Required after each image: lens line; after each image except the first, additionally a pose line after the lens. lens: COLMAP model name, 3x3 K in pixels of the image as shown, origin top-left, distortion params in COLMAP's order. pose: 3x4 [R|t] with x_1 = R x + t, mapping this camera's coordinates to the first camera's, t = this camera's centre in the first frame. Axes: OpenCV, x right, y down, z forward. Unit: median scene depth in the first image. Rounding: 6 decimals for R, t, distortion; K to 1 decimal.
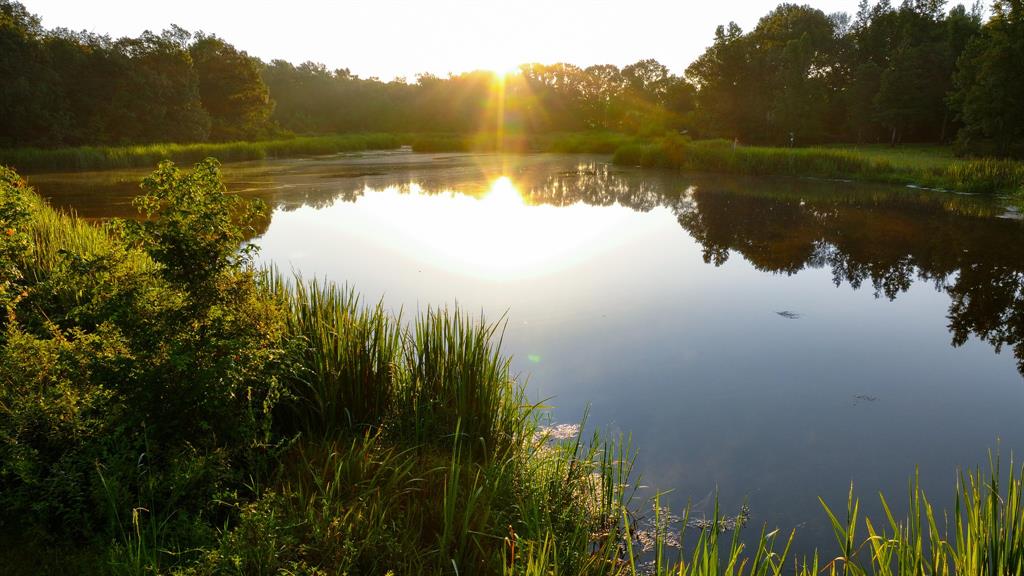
lens RADIAL K [[718.7, 0, 512.0], [0, 718.7, 288.0], [0, 0, 1]] dist [-0.001516, 0.006515]
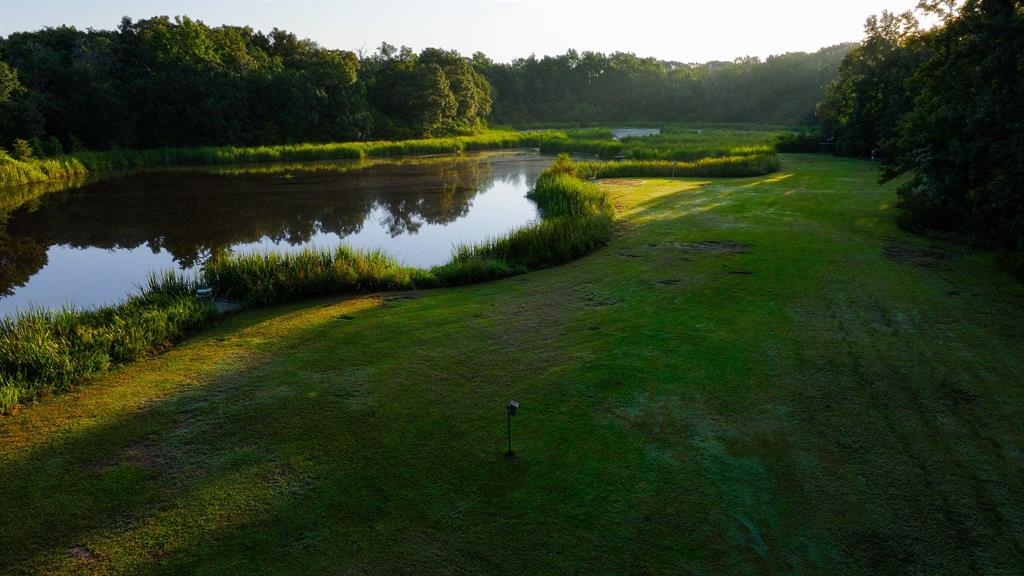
lens RADIAL K [[718.7, 0, 512.0], [0, 718.7, 288.0], [0, 0, 1]] dist [-0.001516, 0.006515]
pose [[0.837160, 0.138996, -0.529001, 0.423522], [-0.121658, 0.990263, 0.067666, -0.053464], [0.533256, 0.007709, 0.845919, 0.061949]]
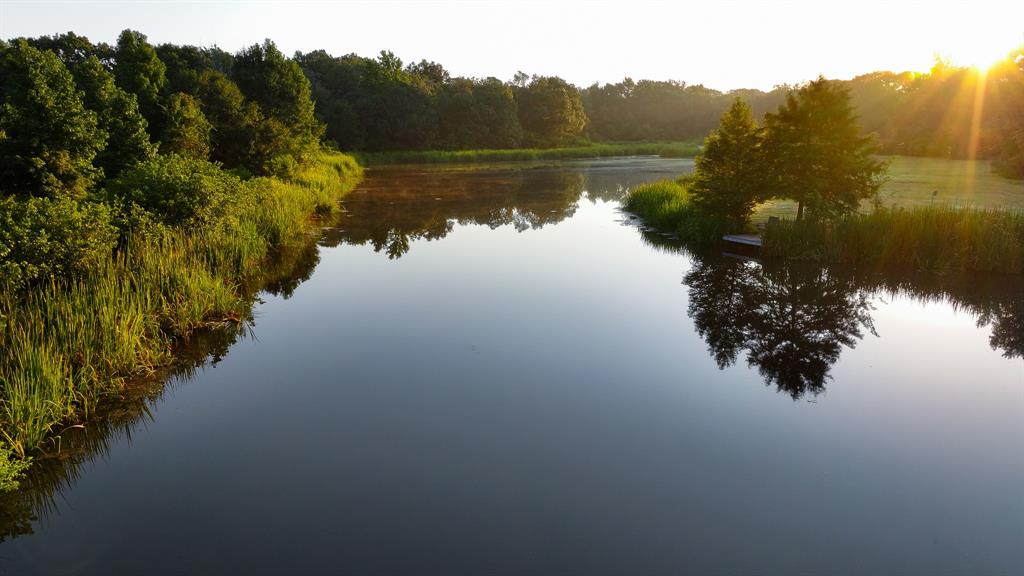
lens RADIAL K [[718.7, 0, 512.0], [0, 718.7, 288.0], [0, 0, 1]] dist [-0.001516, 0.006515]
pose [[0.837201, 0.116480, -0.534348, 0.374714], [-0.119367, 0.992417, 0.029312, 0.046393], [0.533710, 0.039243, 0.844756, -0.272468]]
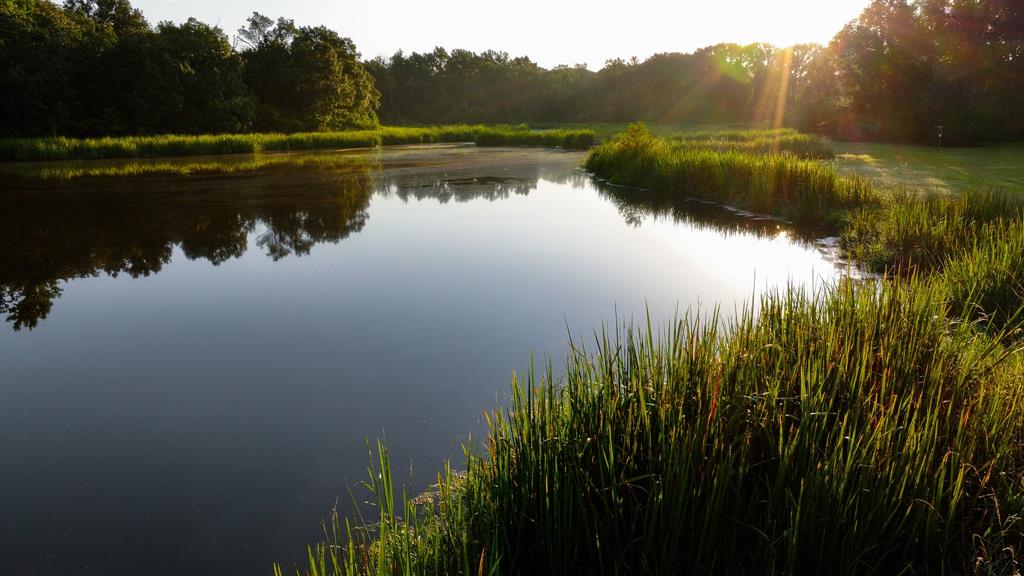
lens RADIAL K [[718.7, 0, 512.0], [0, 718.7, 288.0], [0, 0, 1]] dist [-0.001516, 0.006515]
pose [[0.941418, 0.078270, -0.328033, 0.202967], [-0.073979, 0.996932, 0.025563, -0.041767], [0.329027, 0.000202, 0.944320, 0.184249]]
